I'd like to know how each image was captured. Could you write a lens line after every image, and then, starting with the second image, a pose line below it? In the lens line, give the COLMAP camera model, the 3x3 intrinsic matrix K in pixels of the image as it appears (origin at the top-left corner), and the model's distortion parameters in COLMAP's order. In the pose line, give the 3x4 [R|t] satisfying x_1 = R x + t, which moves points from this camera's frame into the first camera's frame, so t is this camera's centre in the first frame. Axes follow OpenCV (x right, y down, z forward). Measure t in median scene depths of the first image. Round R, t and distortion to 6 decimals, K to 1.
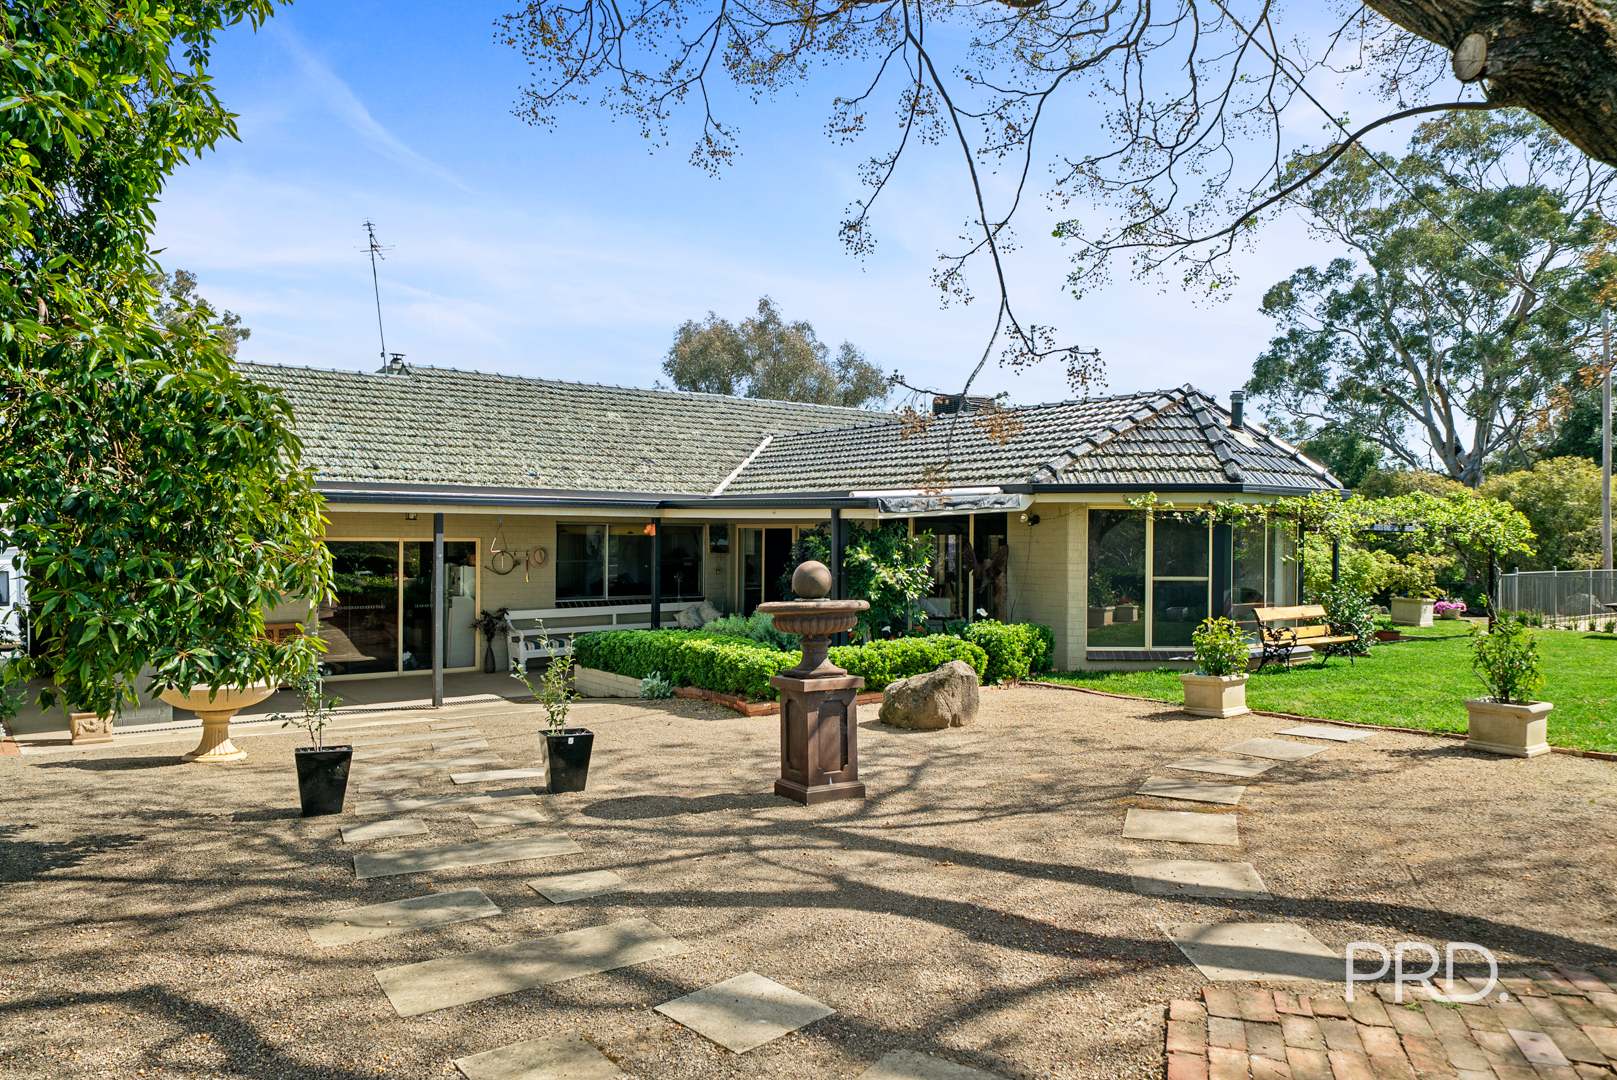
lens RADIAL K [[1082.0, 0, 806.3], [0, 1082.0, 532.4], [0, 0, 1]] dist [-0.000953, -0.001202]
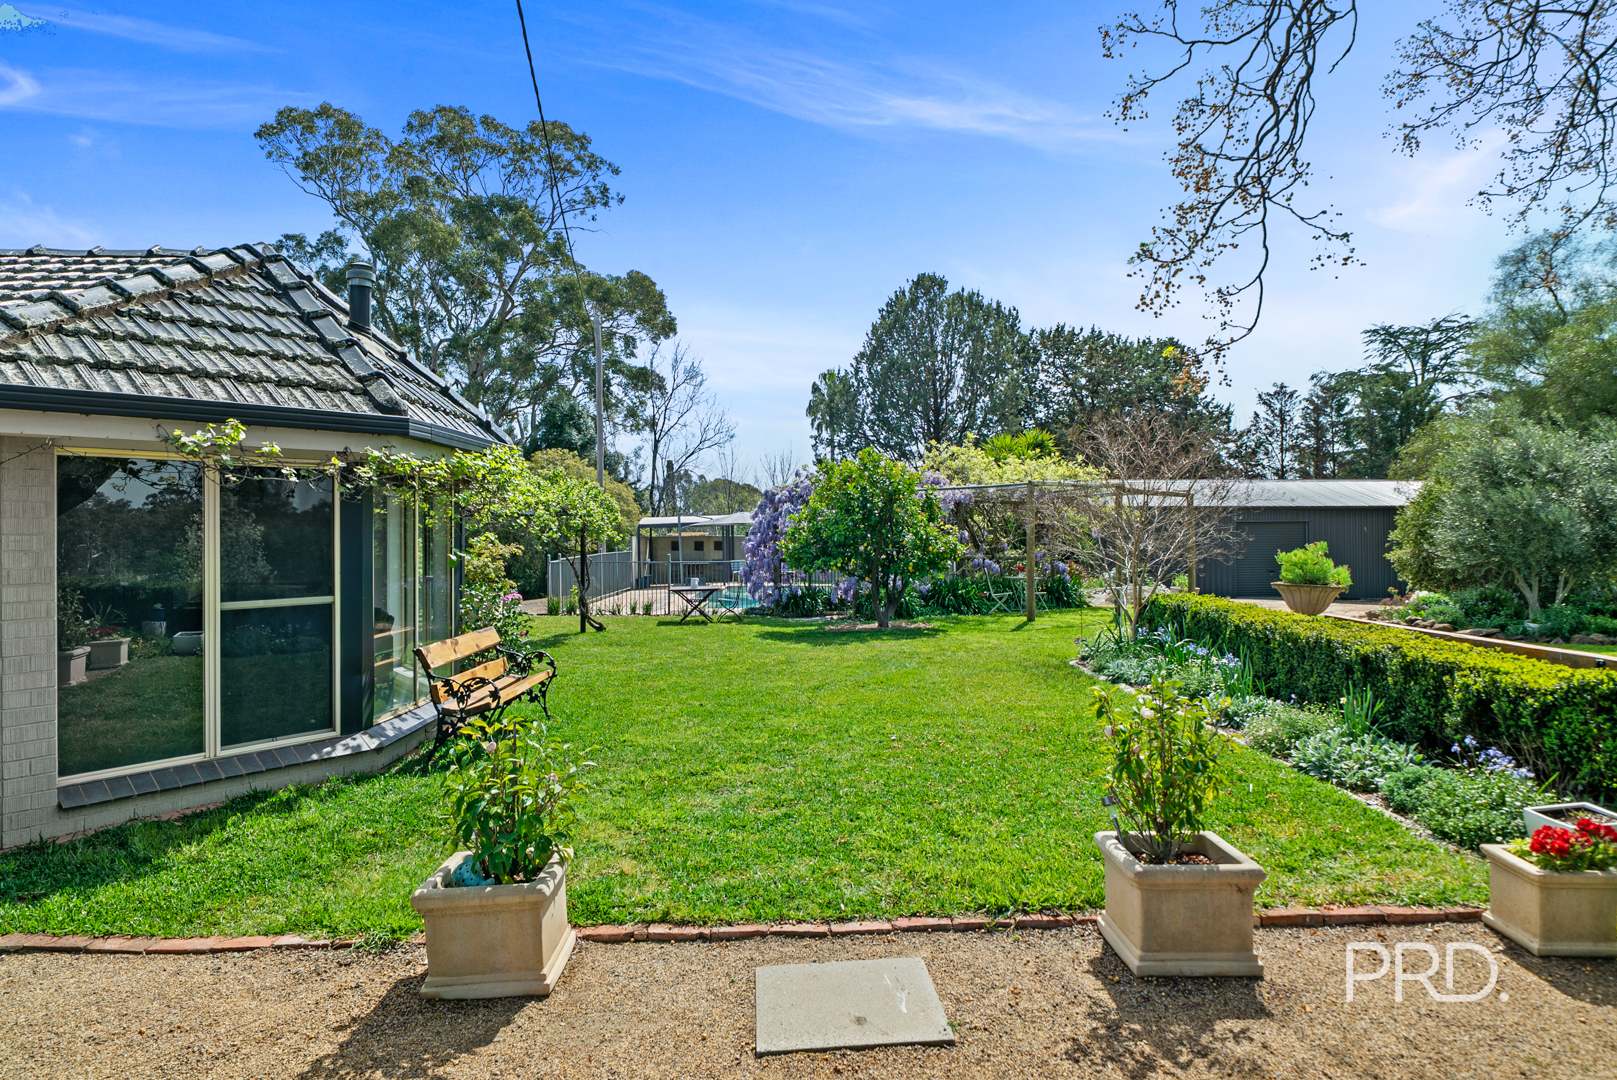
lens RADIAL K [[991.2, 0, 811.8], [0, 991.2, 526.9], [0, 0, 1]] dist [-0.003343, -0.002238]
pose [[0.585556, -0.011255, 0.810553, 0.115993], [0.008416, 0.999934, 0.007805, 0.005860], [-0.810588, 0.002251, 0.585613, 0.518590]]
